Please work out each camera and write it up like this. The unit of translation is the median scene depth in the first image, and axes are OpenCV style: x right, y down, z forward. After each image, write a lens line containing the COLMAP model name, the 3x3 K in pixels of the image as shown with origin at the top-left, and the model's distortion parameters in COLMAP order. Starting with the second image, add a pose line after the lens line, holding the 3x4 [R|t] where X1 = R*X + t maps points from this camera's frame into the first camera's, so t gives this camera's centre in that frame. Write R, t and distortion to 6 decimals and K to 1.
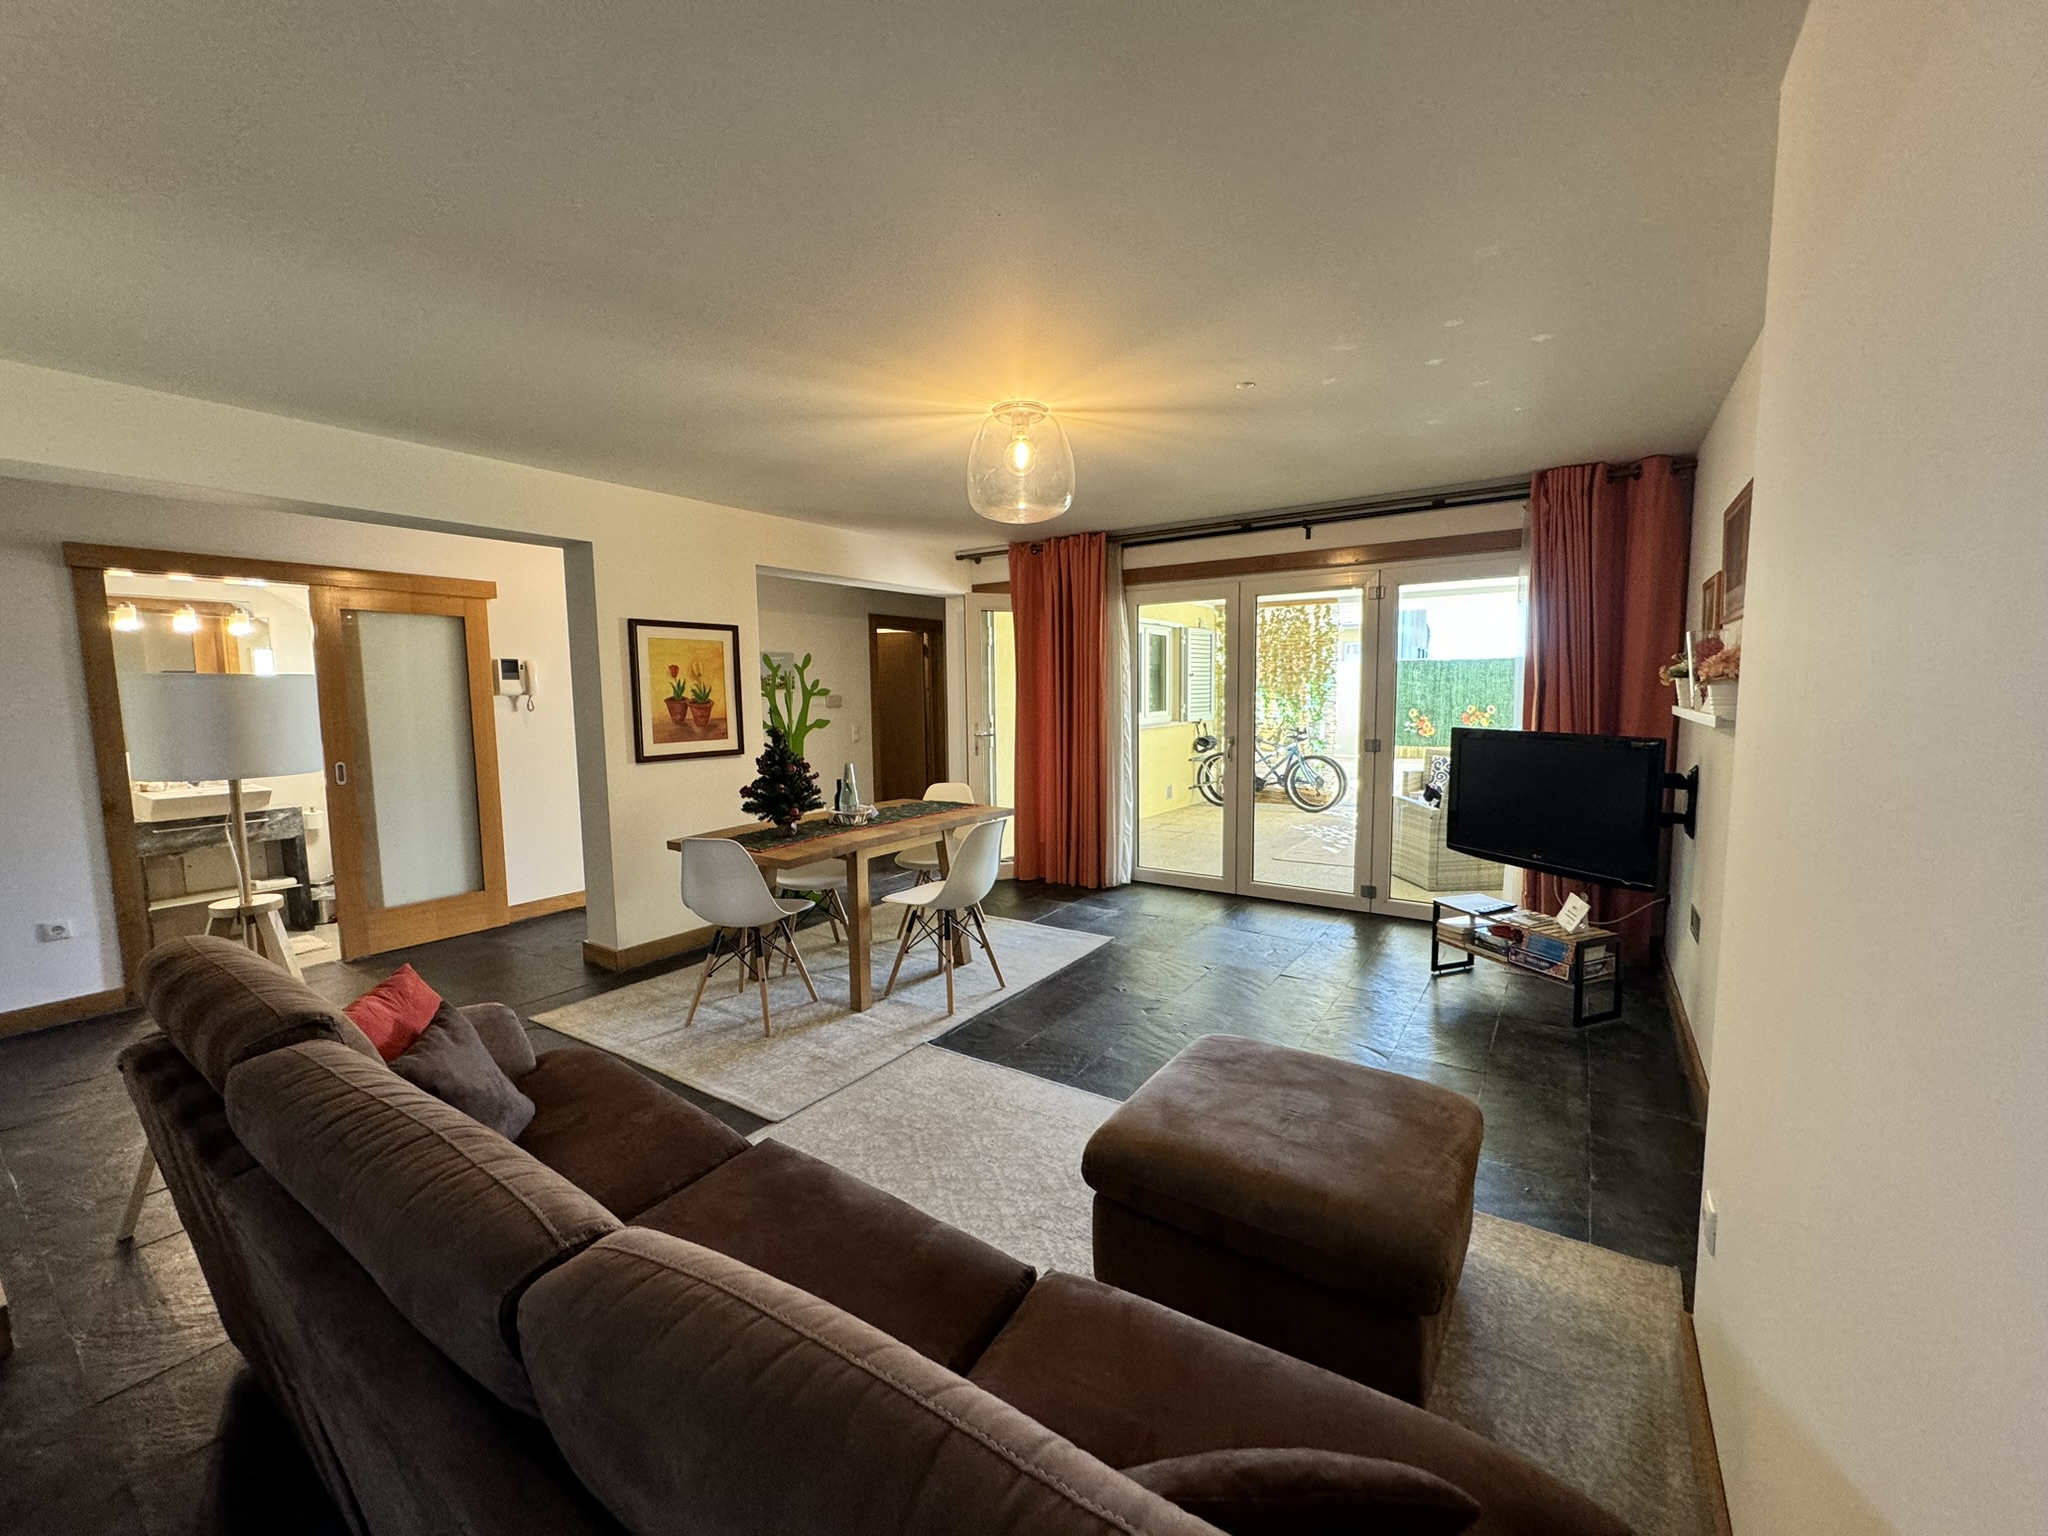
lens RADIAL K [[844.6, 0, 1019.2], [0, 844.6, 766.7], [0, 0, 1]] dist [0.000454, -0.000104]
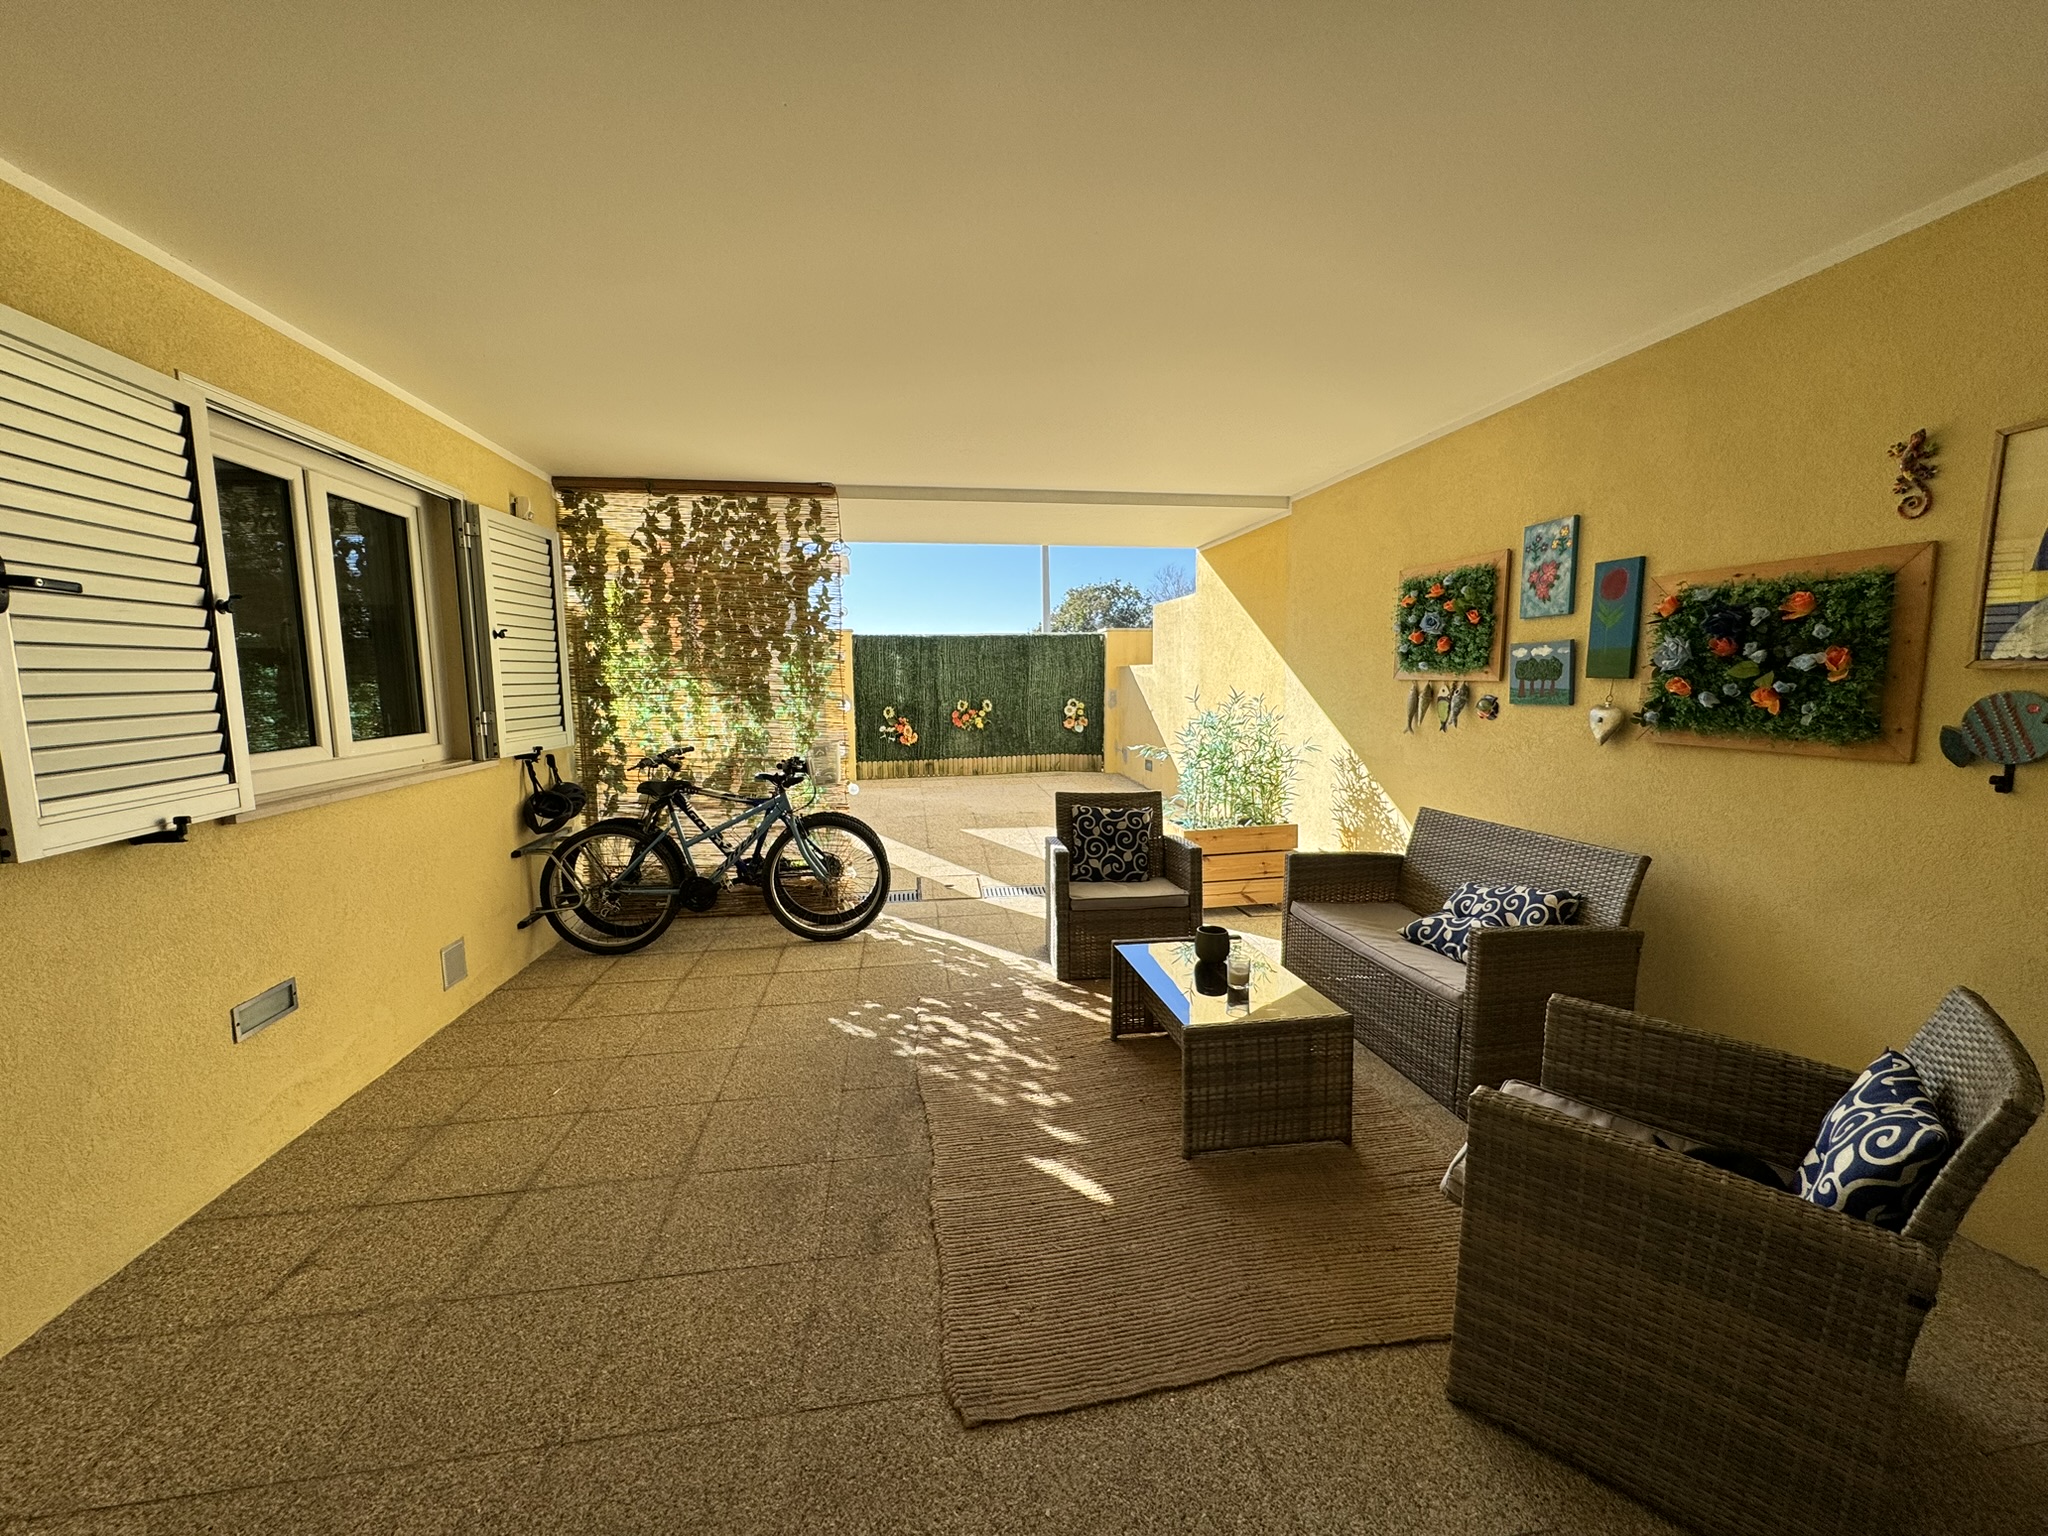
lens RADIAL K [[814.1, 0, 1024.0], [0, 814.1, 768.0], [0, 0, 1]] dist [-0.002104, -0.000297]
pose [[0.728888, -0.072989, 0.680731, 0.120742], [0.064318, 0.997204, 0.038054, -0.047084], [-0.681605, 0.016046, 0.731544, 0.565176]]
